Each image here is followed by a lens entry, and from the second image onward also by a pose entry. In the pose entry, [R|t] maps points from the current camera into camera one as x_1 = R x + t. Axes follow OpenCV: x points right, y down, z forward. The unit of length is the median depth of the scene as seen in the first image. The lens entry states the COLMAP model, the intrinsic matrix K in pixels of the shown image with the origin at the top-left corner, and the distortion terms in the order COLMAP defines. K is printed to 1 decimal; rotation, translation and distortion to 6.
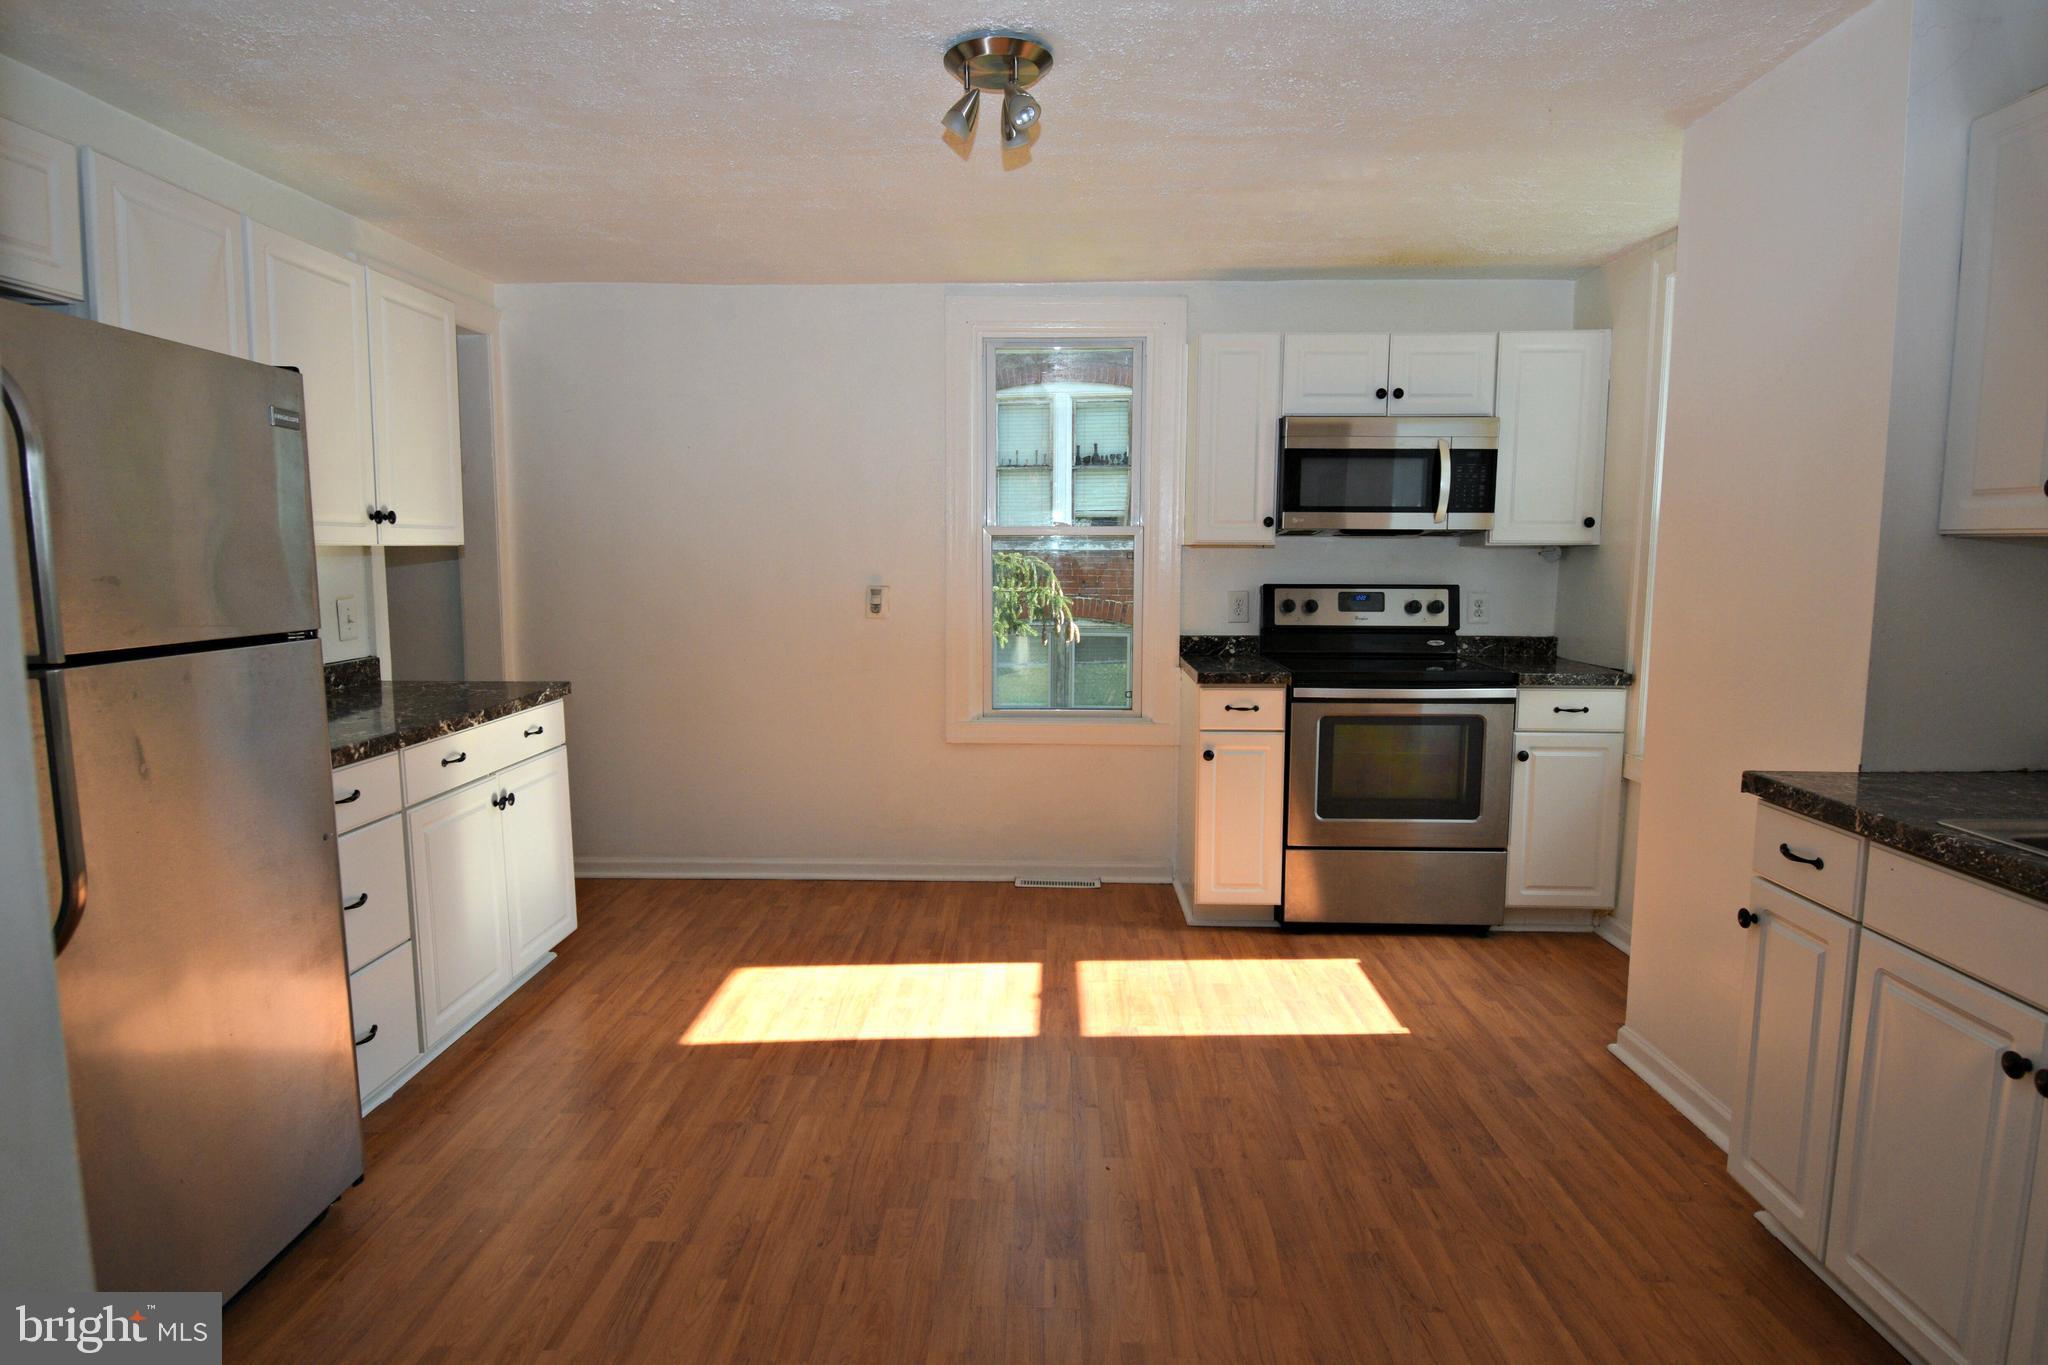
lens RADIAL K [[1081.5, 0, 1024.0], [0, 1081.5, 682.5], [0, 0, 1]] dist [0.000880, -0.015704]
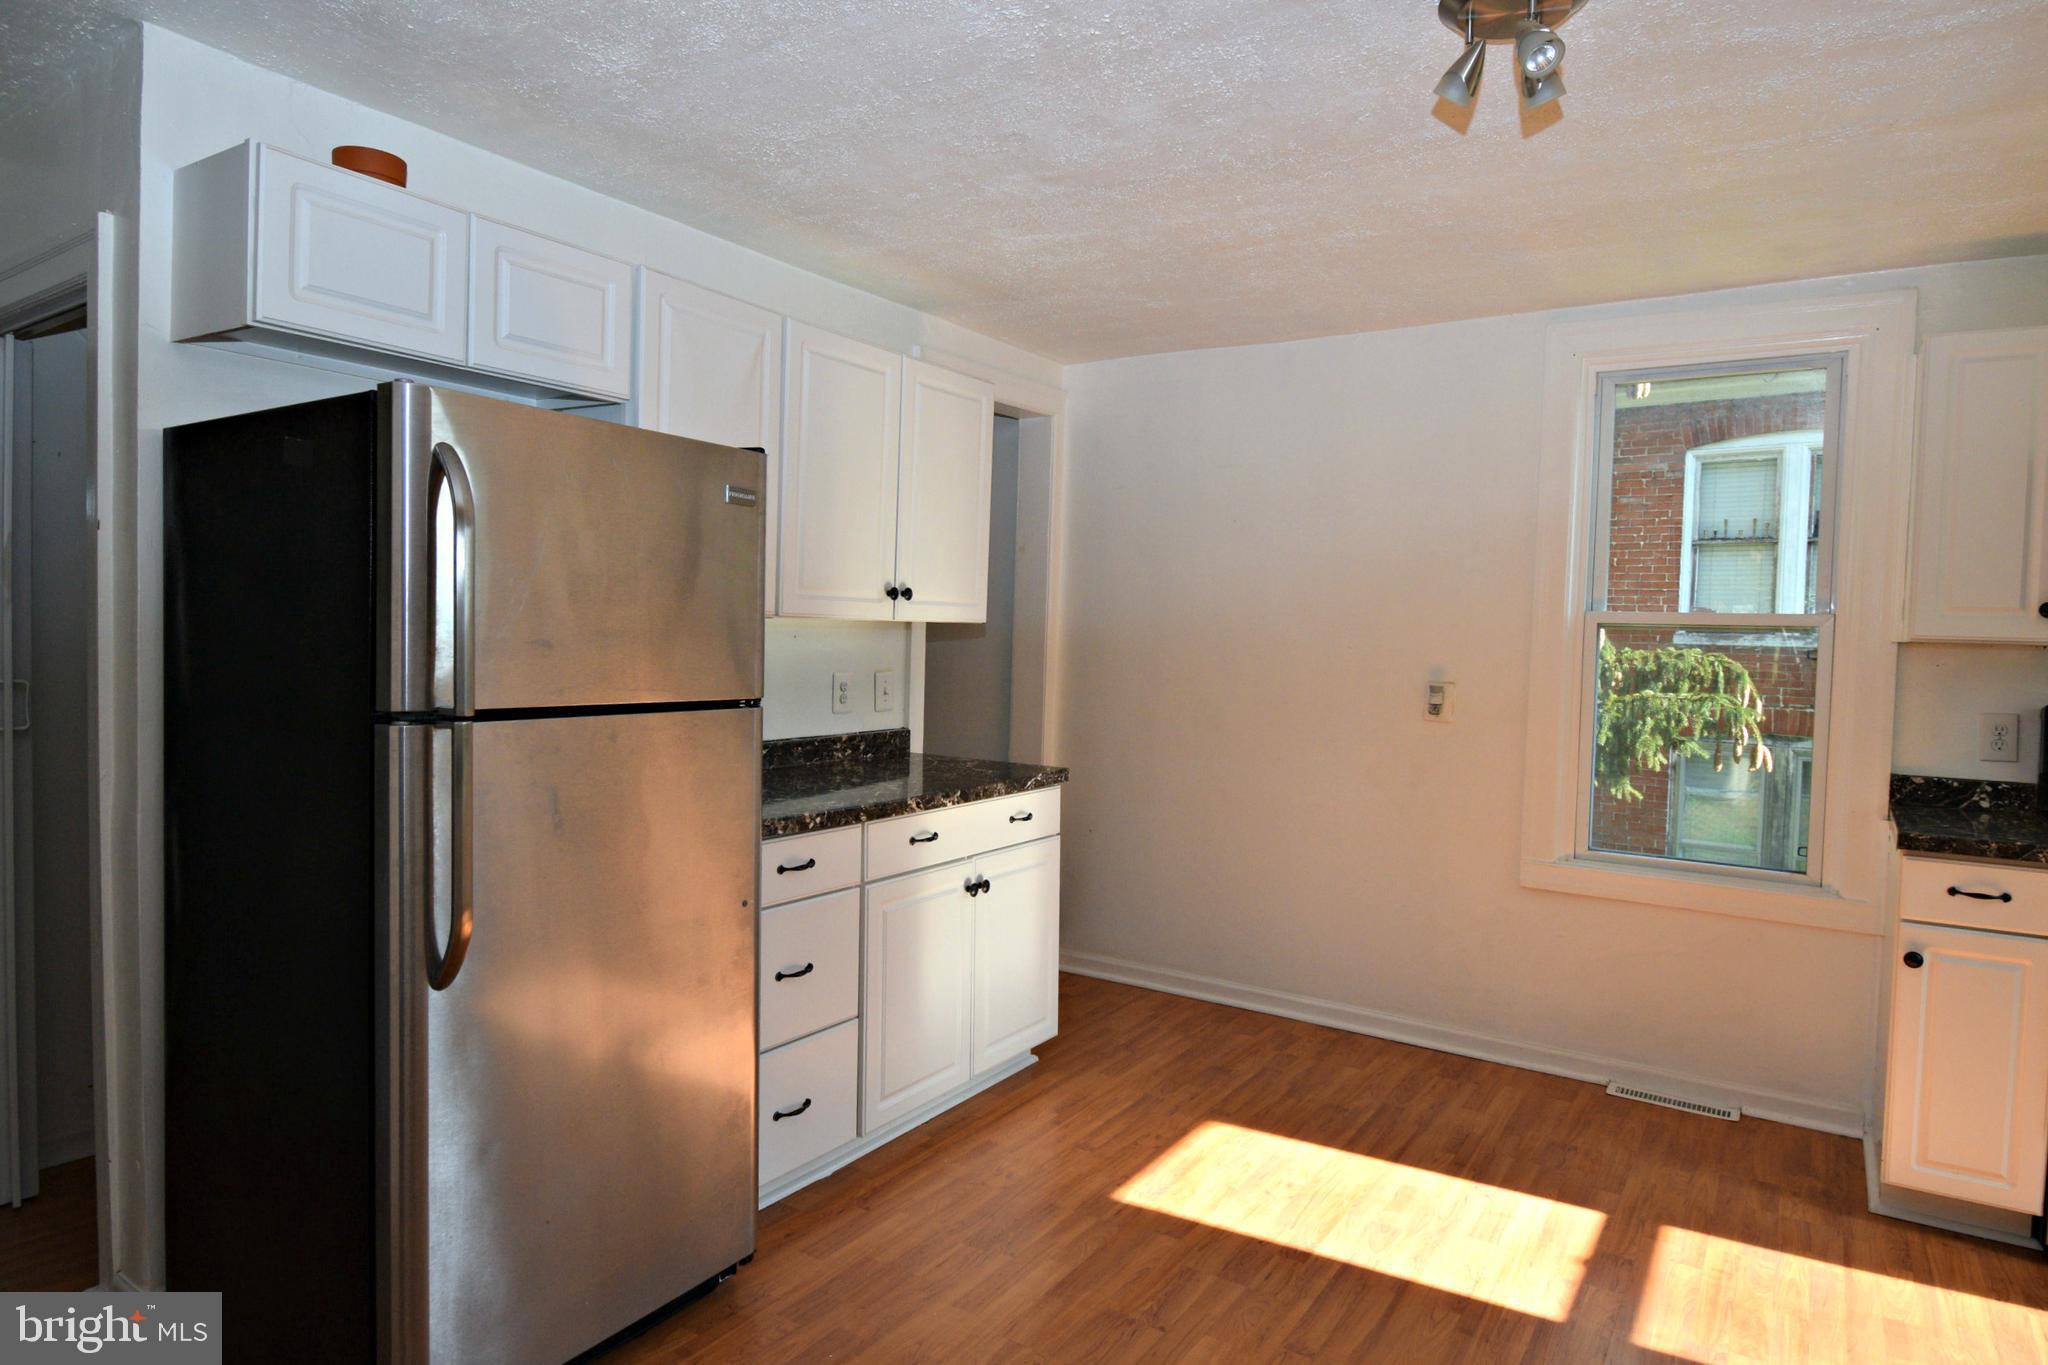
lens RADIAL K [[1179.6, 0, 1024.0], [0, 1179.6, 682.5], [0, 0, 1]] dist [0.022254, -0.036121]
pose [[0.850923, 0.043952, -0.523449, 0.083794], [-0.087368, 0.994456, -0.058524, -0.011940], [0.517975, 0.095532, 0.850045, 0.098900]]
